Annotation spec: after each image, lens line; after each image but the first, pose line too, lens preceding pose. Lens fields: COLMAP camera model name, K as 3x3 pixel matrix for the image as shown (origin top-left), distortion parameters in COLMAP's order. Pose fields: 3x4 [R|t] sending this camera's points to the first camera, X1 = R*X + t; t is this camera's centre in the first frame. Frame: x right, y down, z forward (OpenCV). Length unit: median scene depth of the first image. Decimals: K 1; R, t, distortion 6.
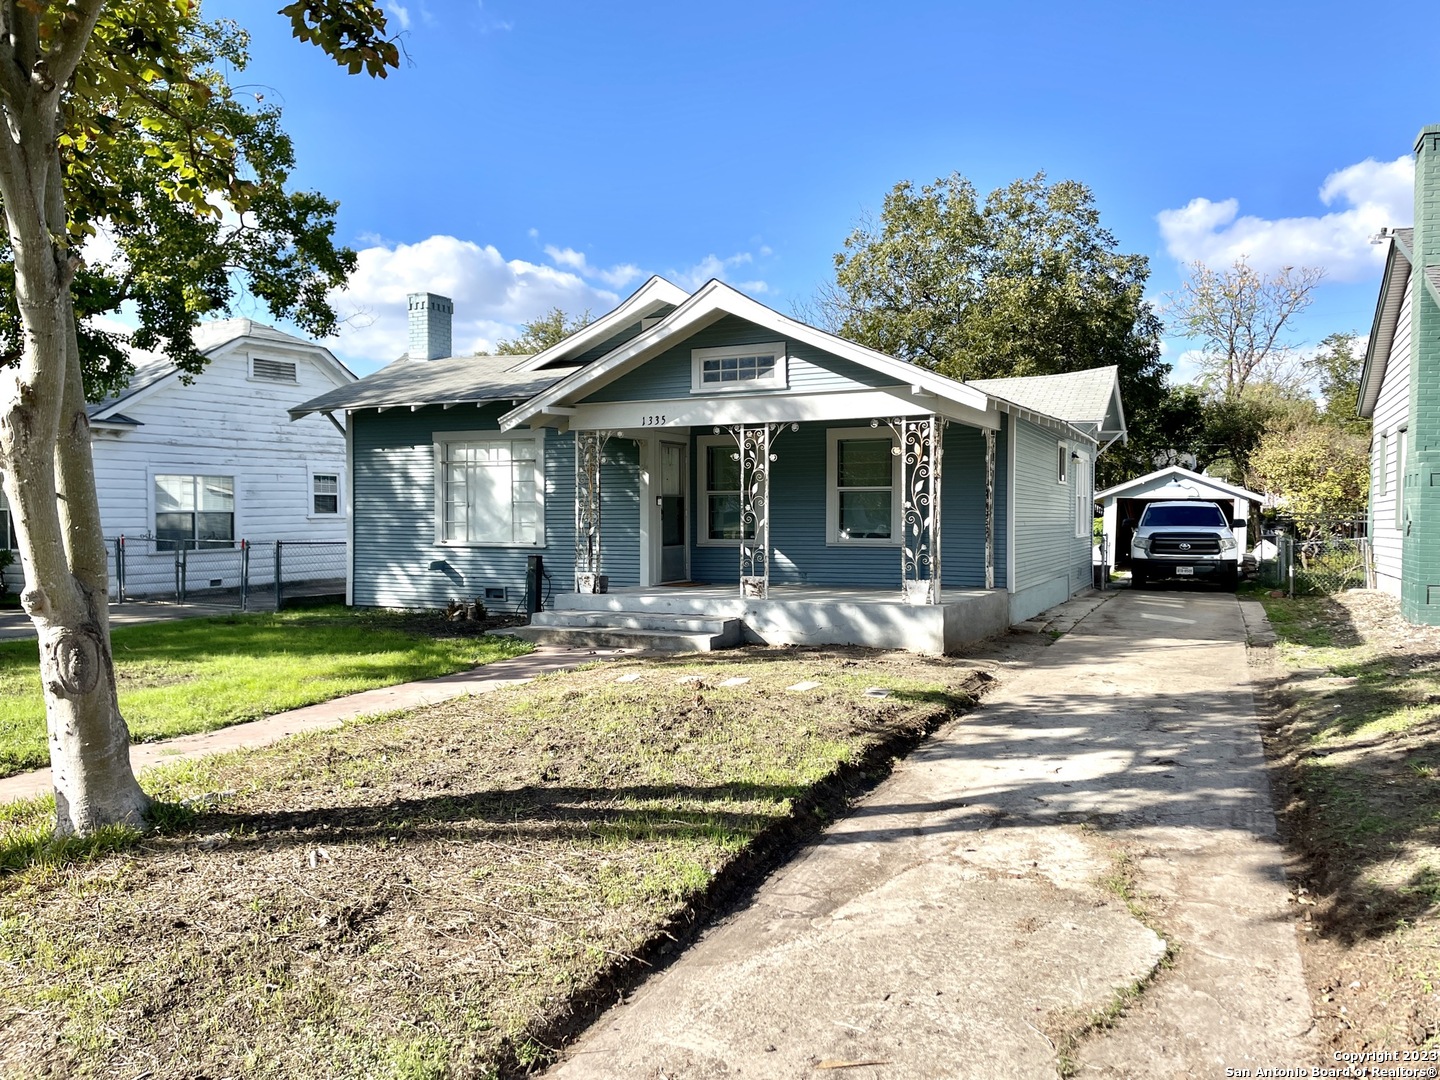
lens RADIAL K [[1097.8, 0, 714.0], [0, 1097.8, 541.0], [0, 0, 1]] dist [0.074977, -0.083463]
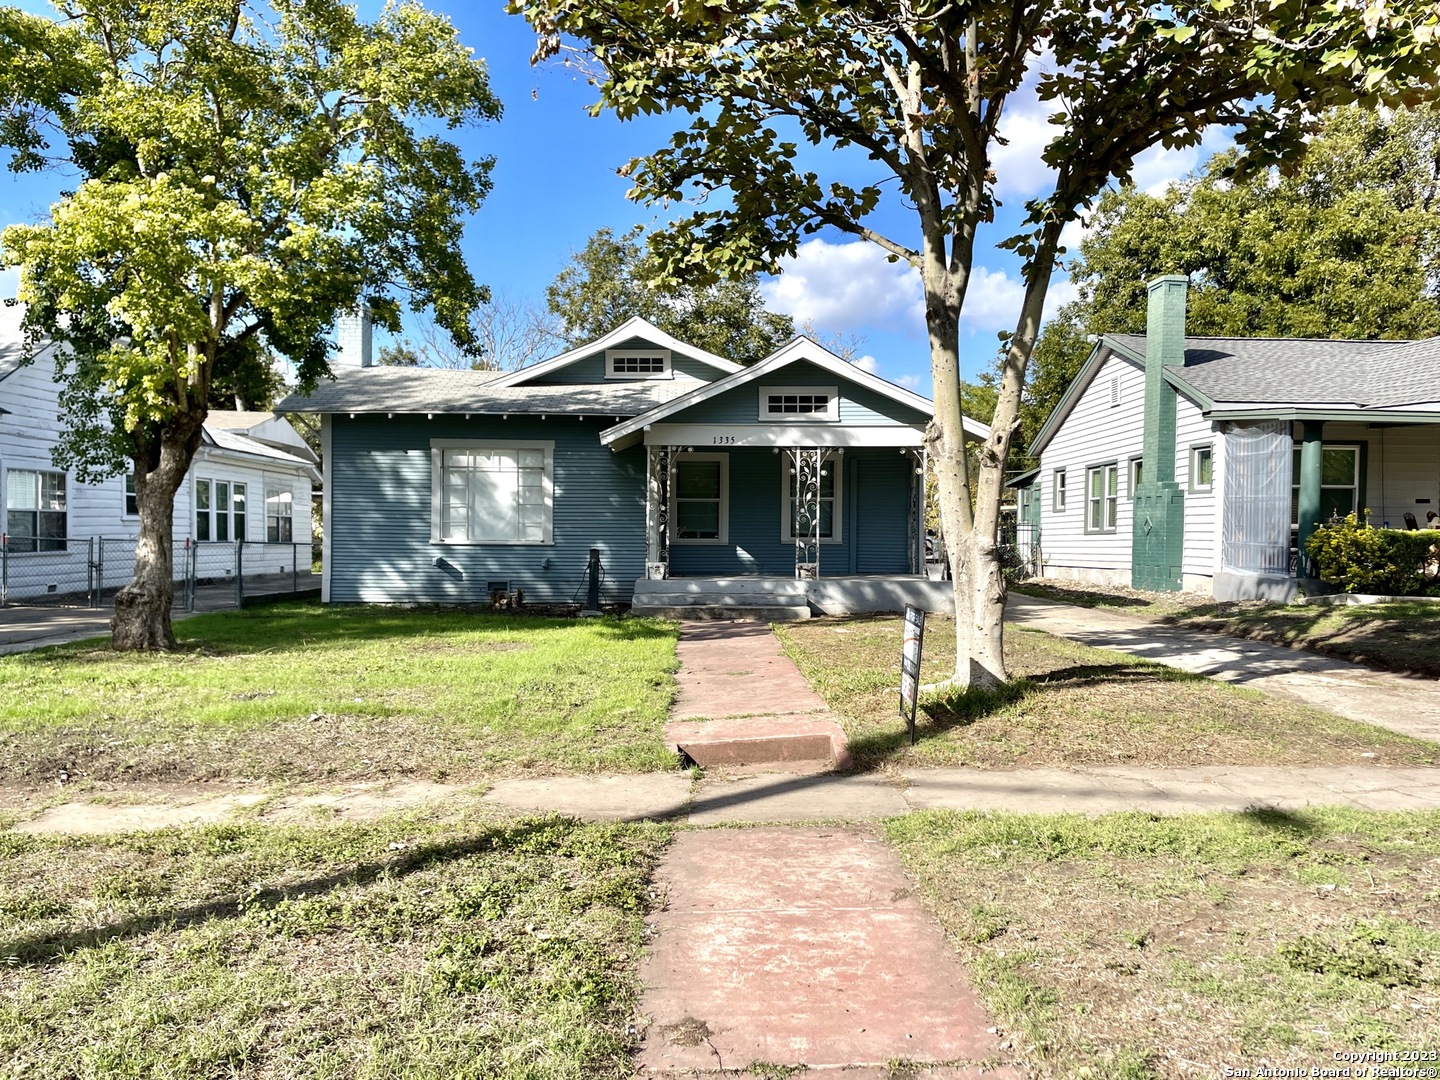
lens RADIAL K [[1097.8, 0, 722.0], [0, 1097.8, 543.3], [0, 0, 1]] dist [0.074977, -0.083463]
pose [[0.891928, 0.003964, 0.452161, -0.571160], [0.002876, 0.999892, -0.014440, 0.023977], [-0.452169, 0.014180, 0.891820, -0.105361]]
